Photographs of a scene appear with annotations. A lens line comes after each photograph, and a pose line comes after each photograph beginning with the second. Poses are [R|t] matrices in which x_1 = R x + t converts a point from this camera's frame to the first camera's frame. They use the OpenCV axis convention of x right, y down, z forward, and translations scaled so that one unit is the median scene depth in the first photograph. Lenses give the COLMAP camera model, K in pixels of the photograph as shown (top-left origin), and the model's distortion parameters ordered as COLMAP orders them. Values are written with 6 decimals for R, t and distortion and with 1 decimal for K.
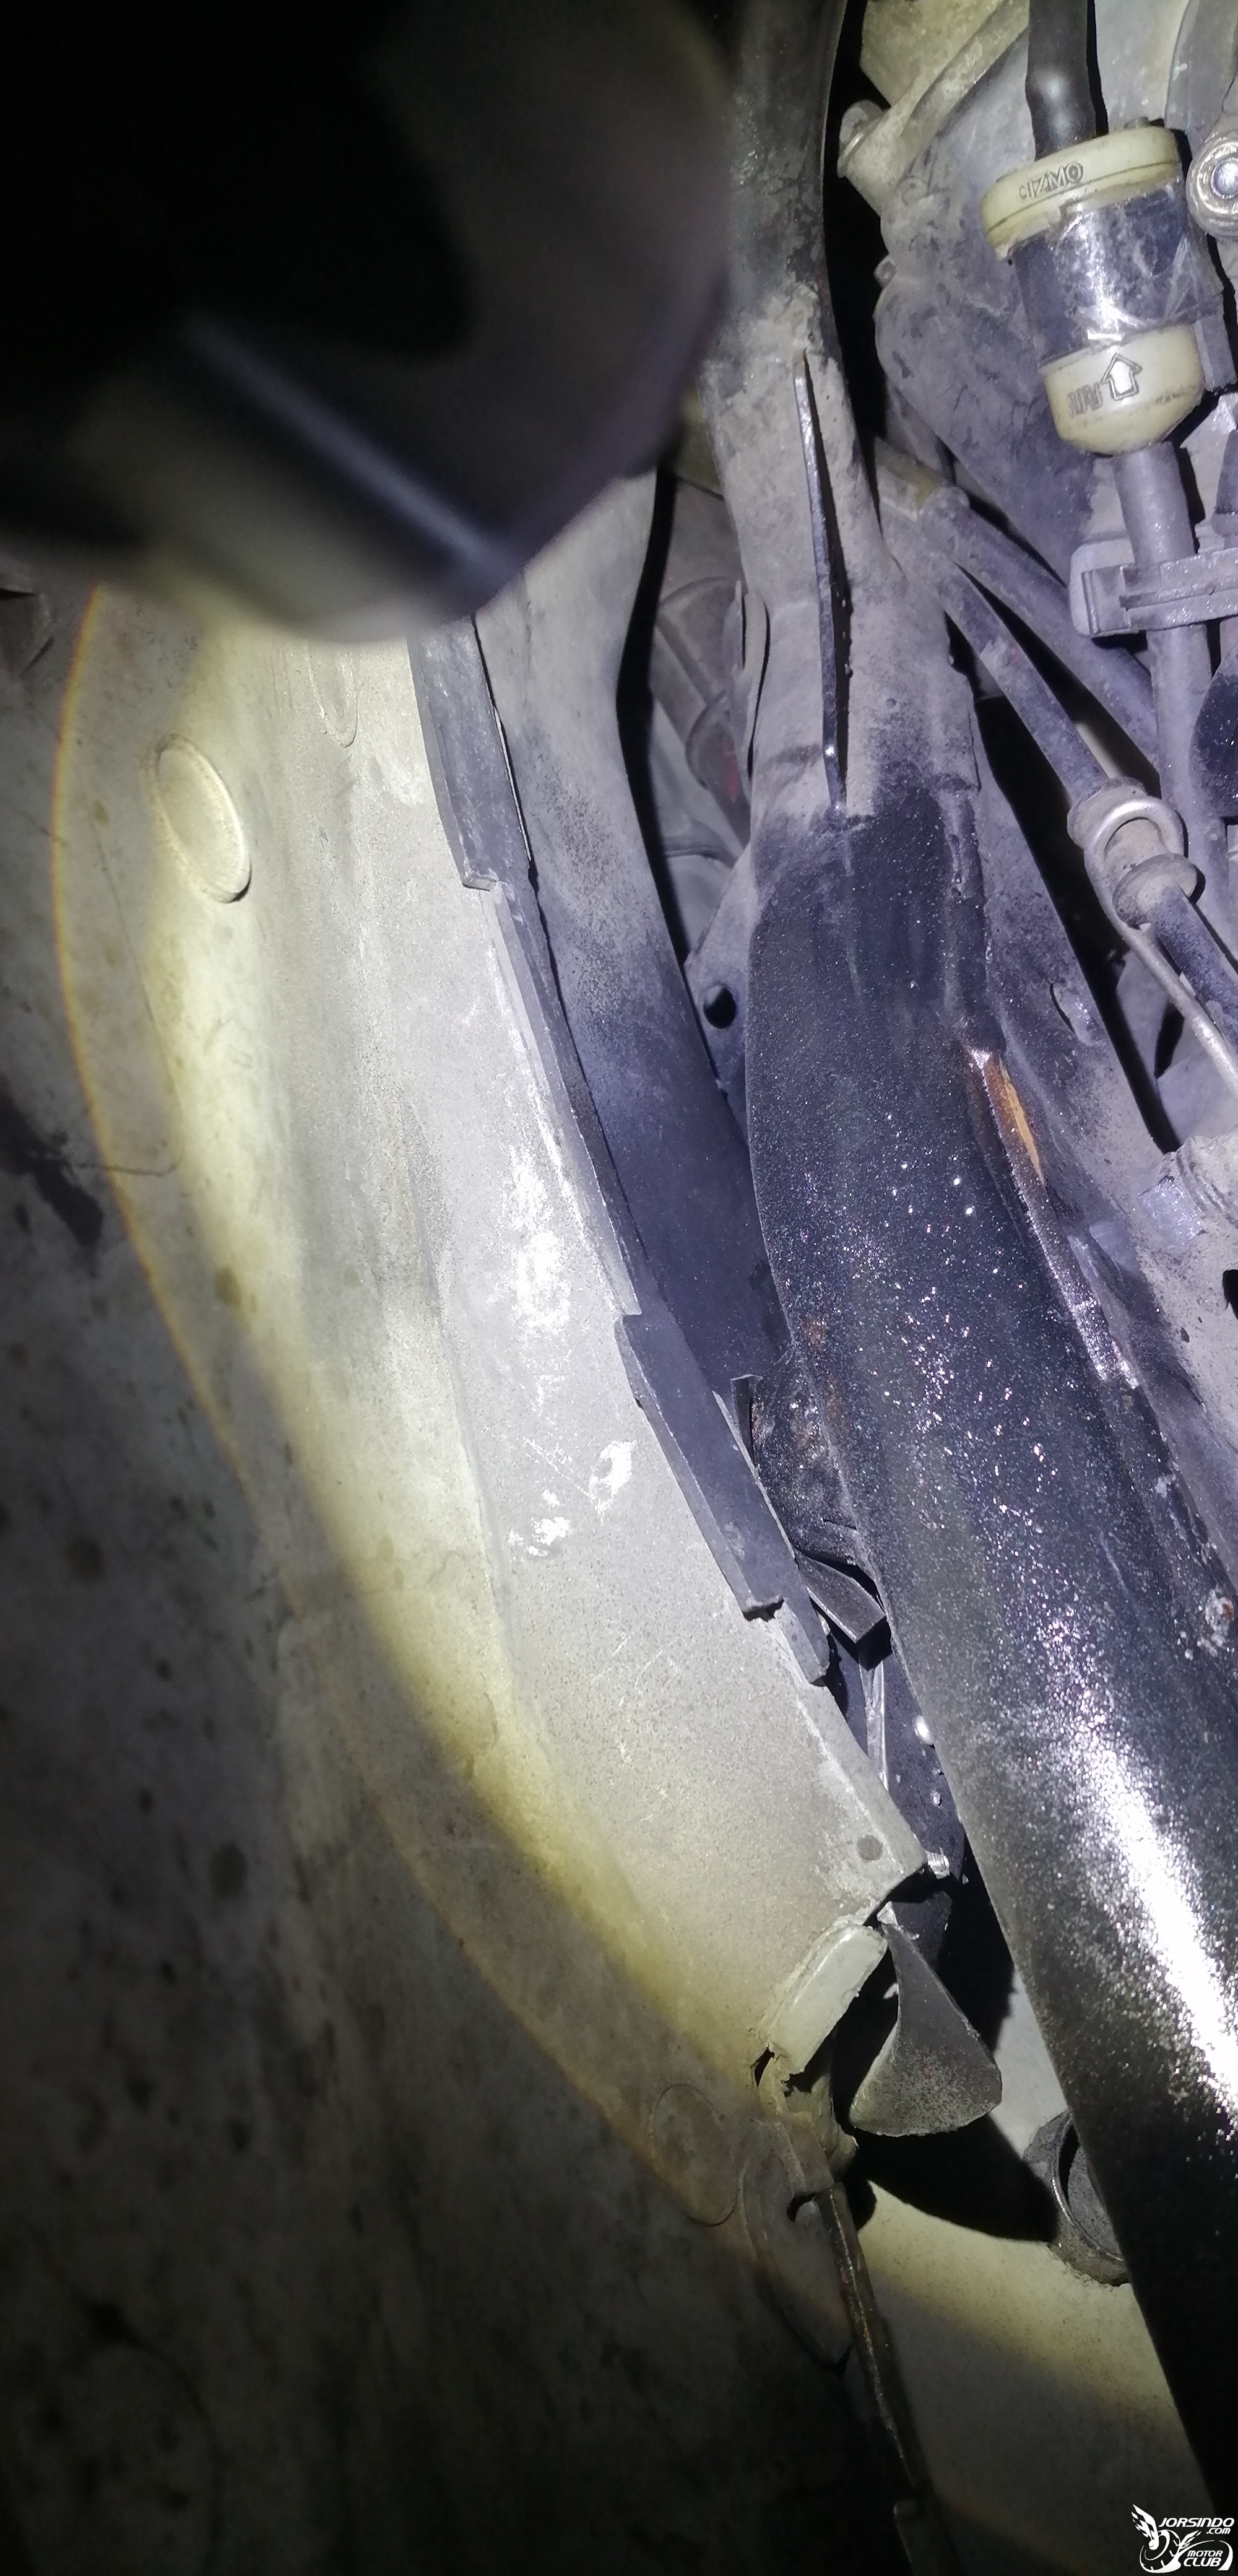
lens RADIAL K [[2099.1, 0, 628.0], [0, 2099.1, 1280.3], [0, 0, 1]] dist [0.036744, -0.101965]
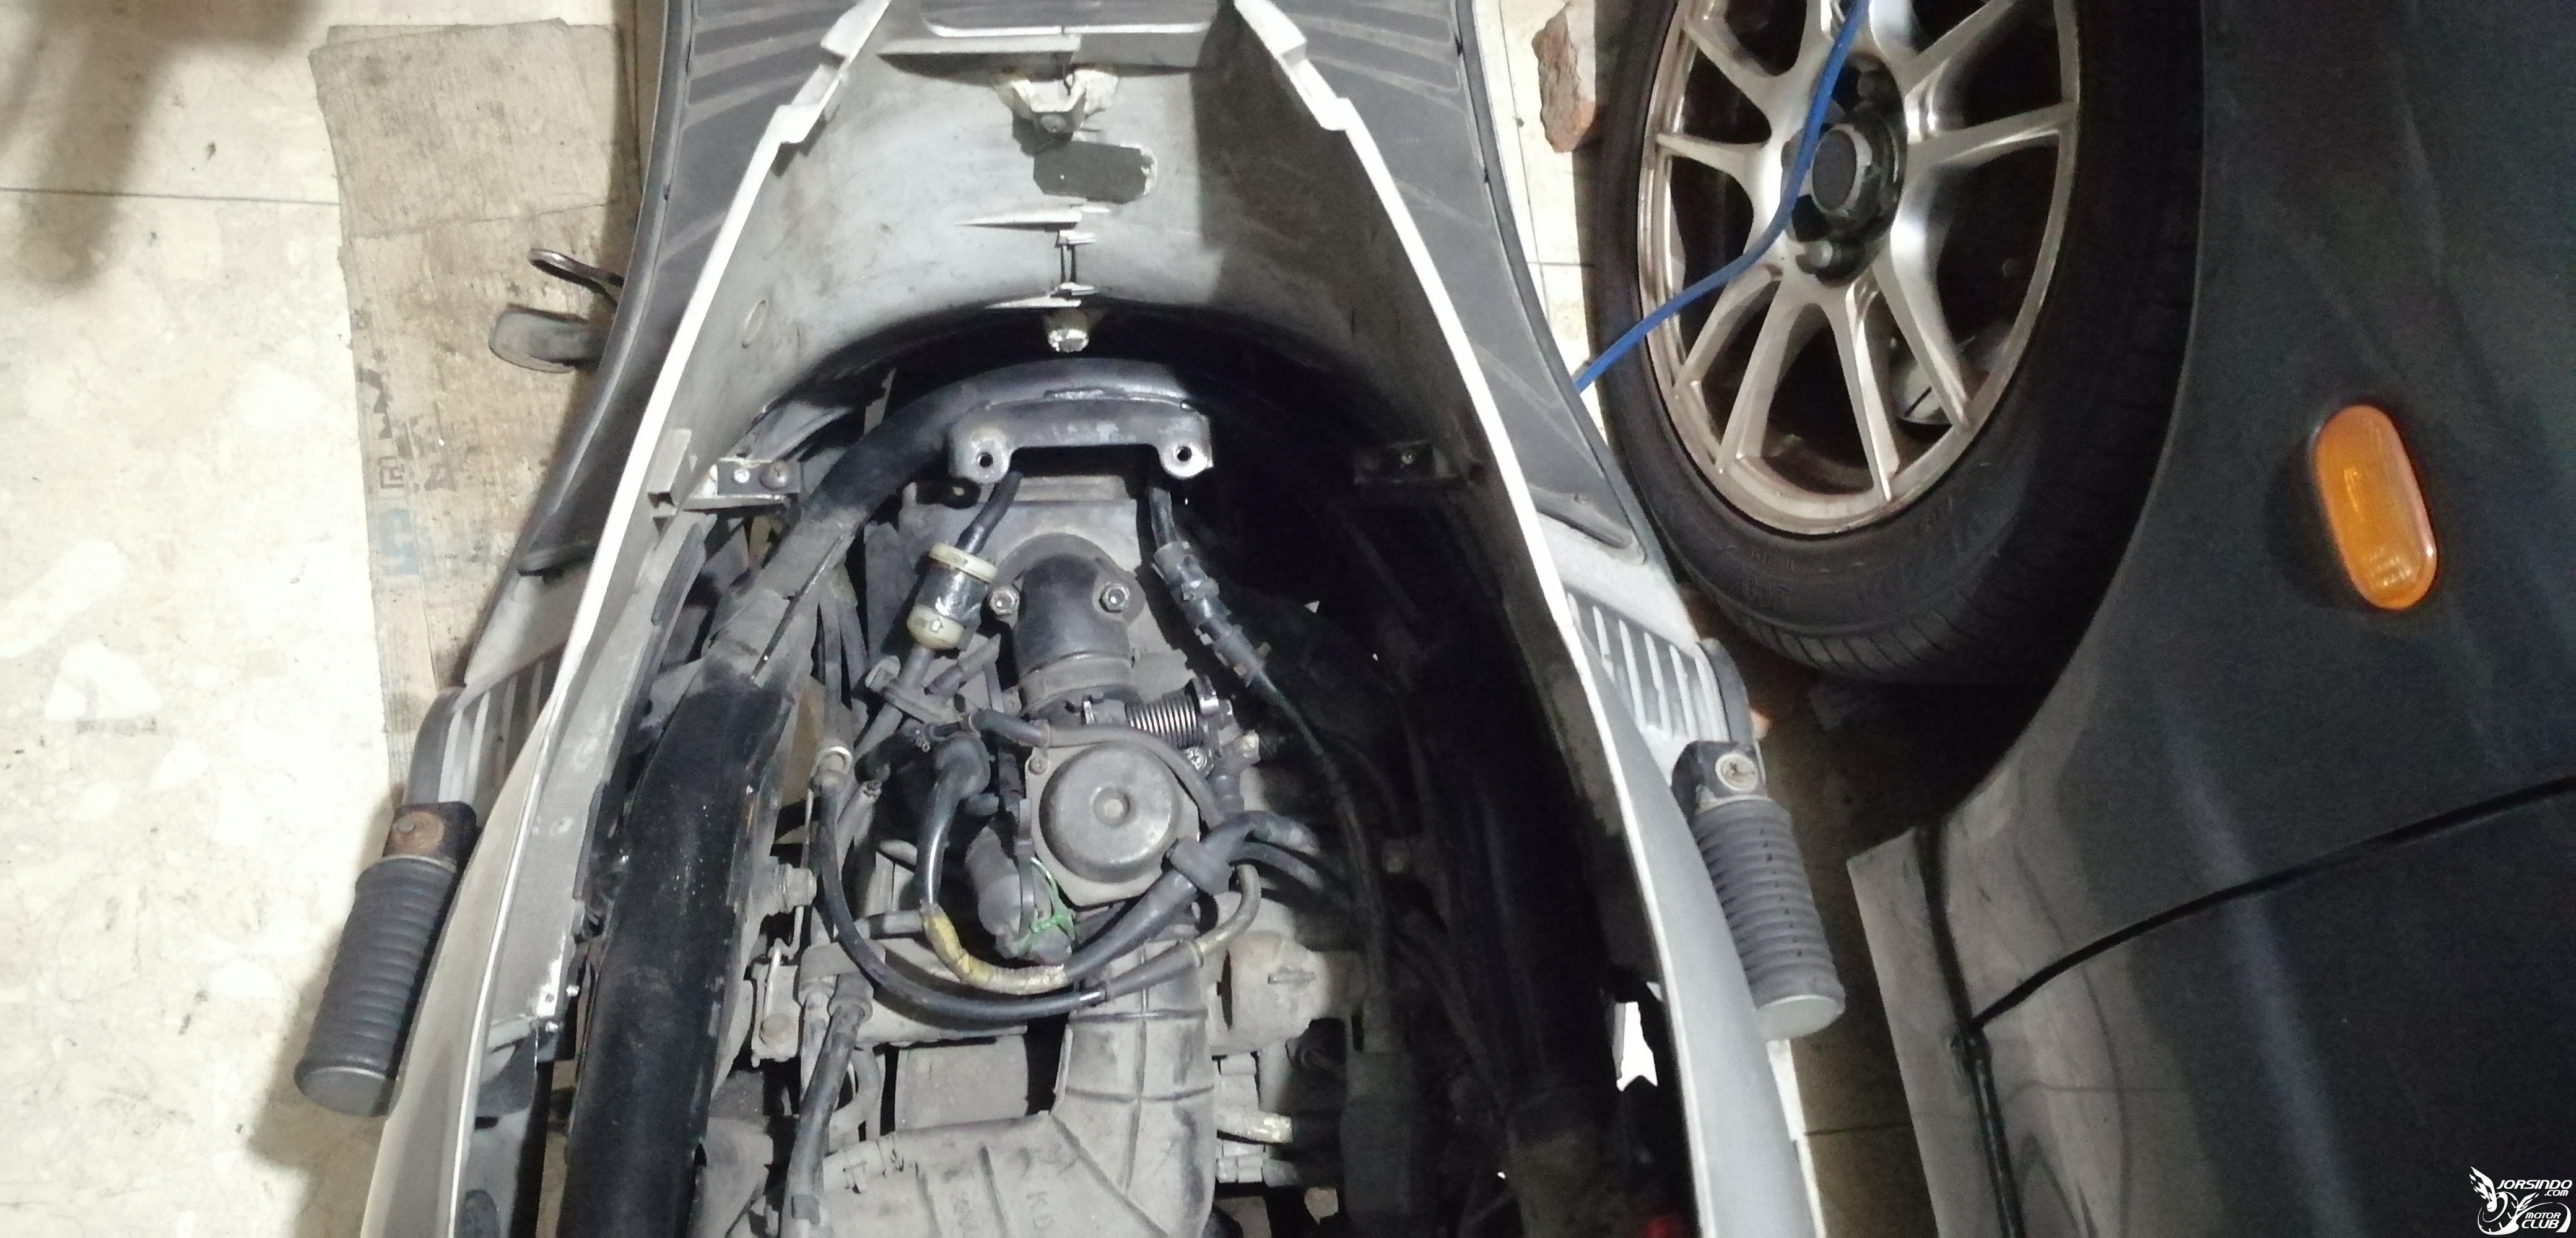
lens RADIAL K [[2099.1, 0, 1277.7], [0, 2099.1, 613.7], [0, 0, 1]] dist [0.036744, -0.101965]
pose [[0.671136, 0.644836, 0.365736, -0.458494], [-0.503238, 0.758548, -0.413953, 0.451889], [-0.544360, 0.093767, 0.833595, -1.470490]]
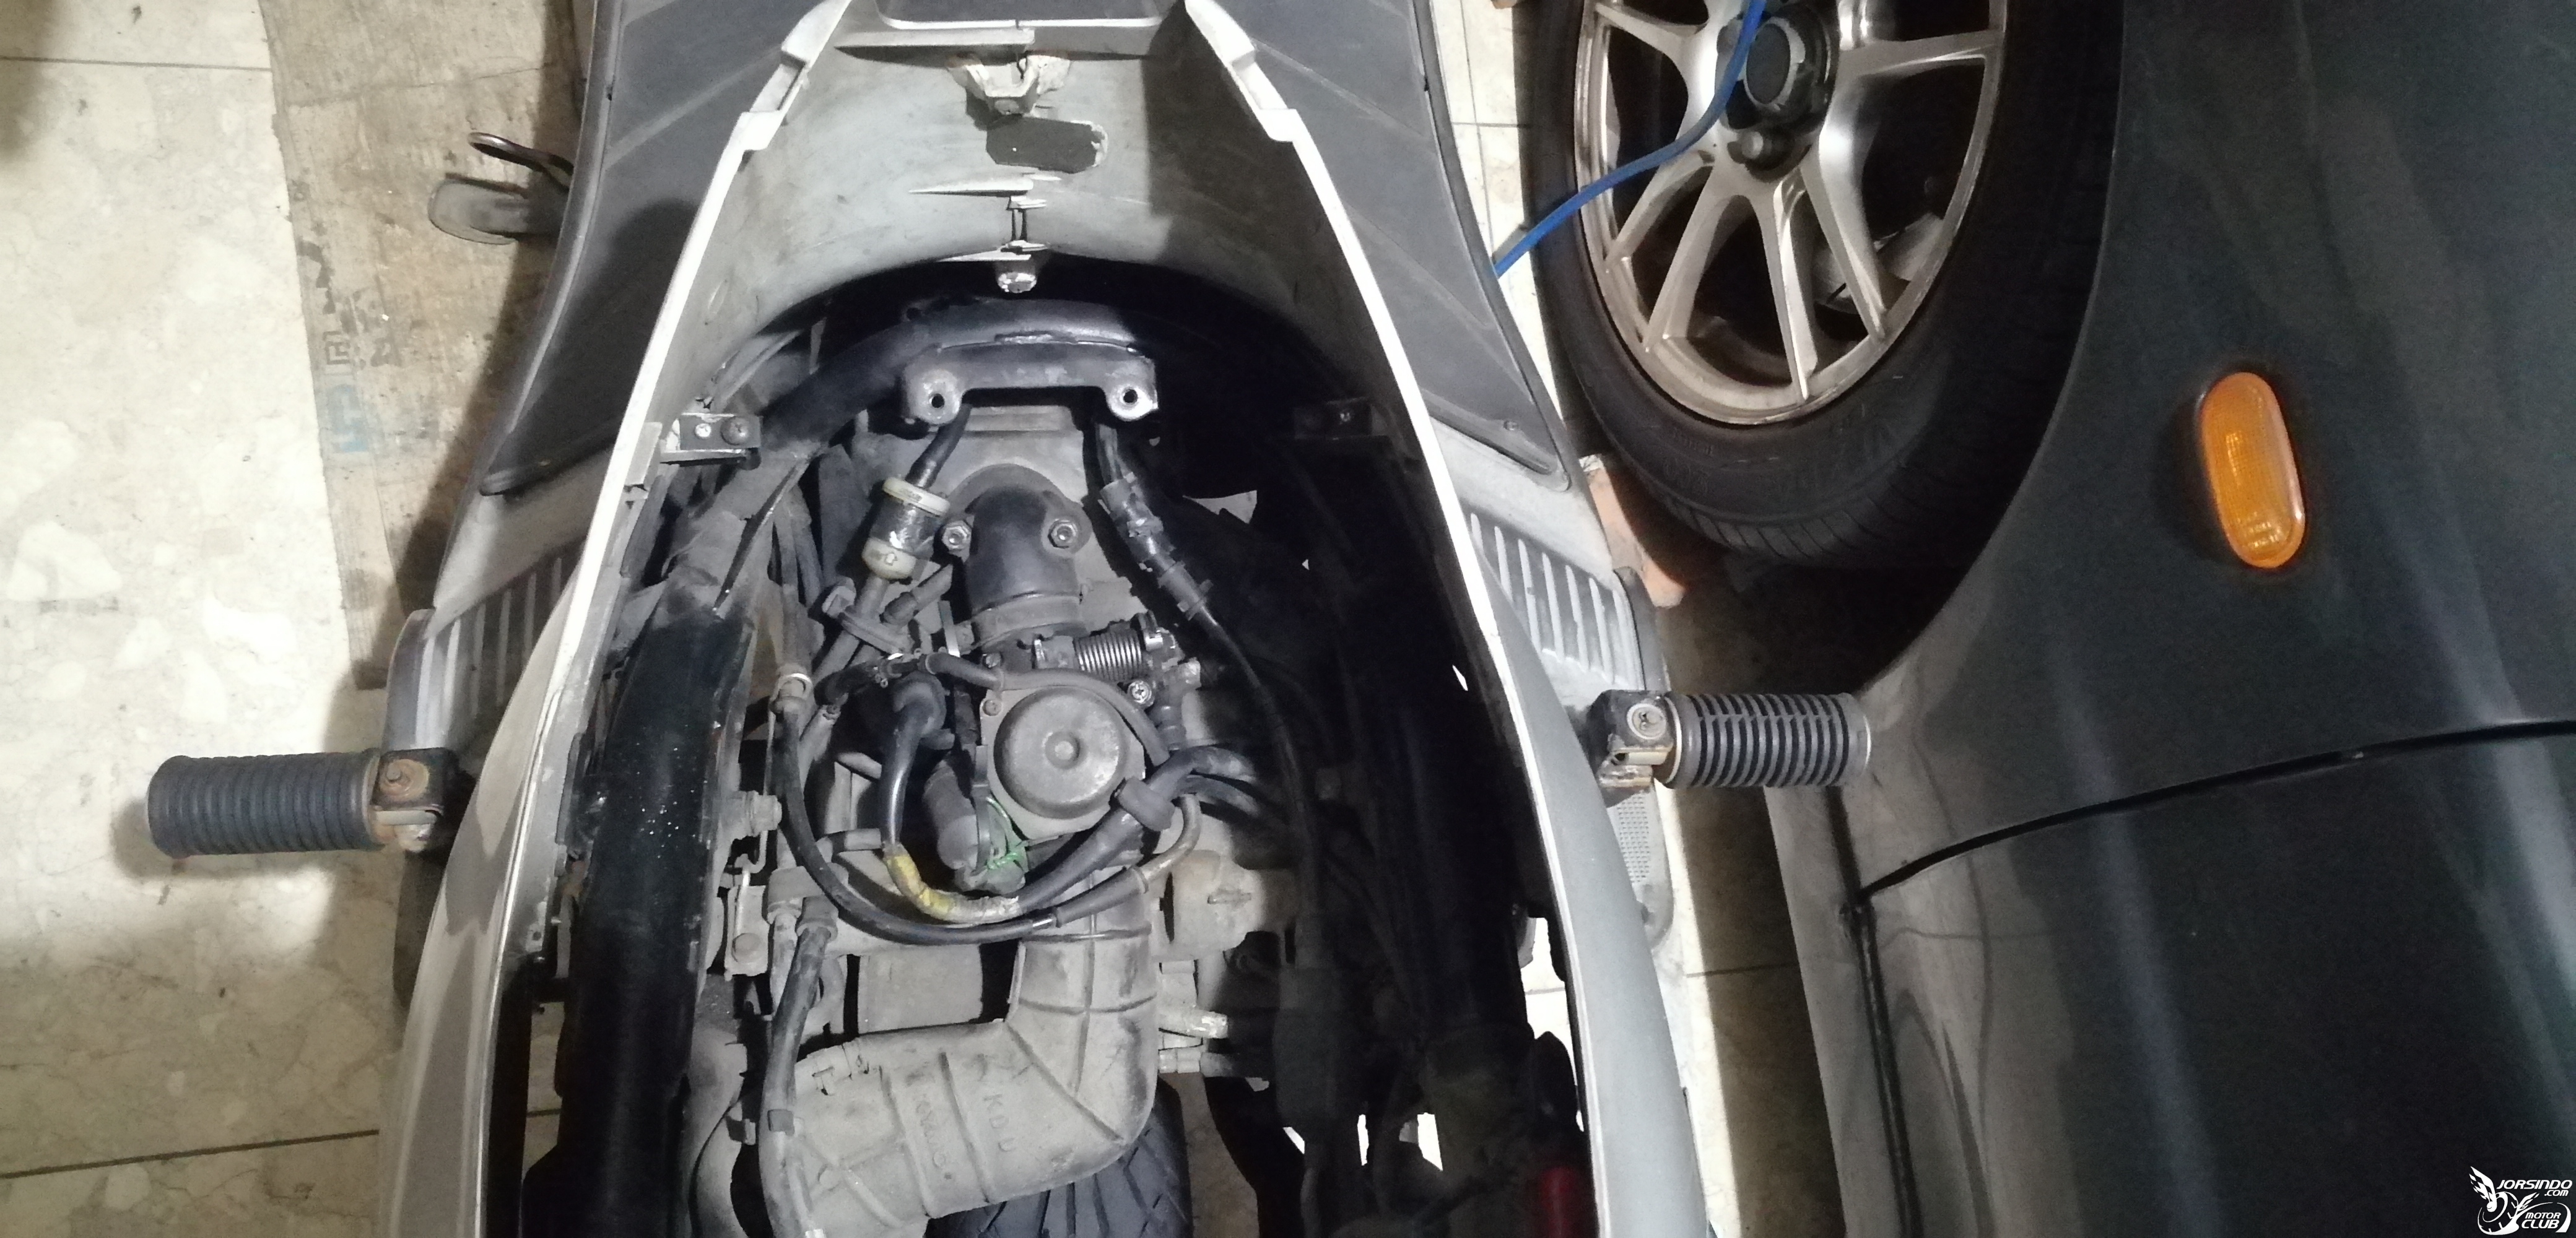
lens RADIAL K [[2099.1, 0, 1280.6], [0, 2099.1, 632.5], [0, 0, 1]] dist [0.036744, -0.101965]
pose [[0.649165, 0.597161, 0.471152, -0.678745], [-0.498160, 0.801859, -0.329937, 0.319059], [-0.574823, -0.020526, 0.818020, -1.582330]]
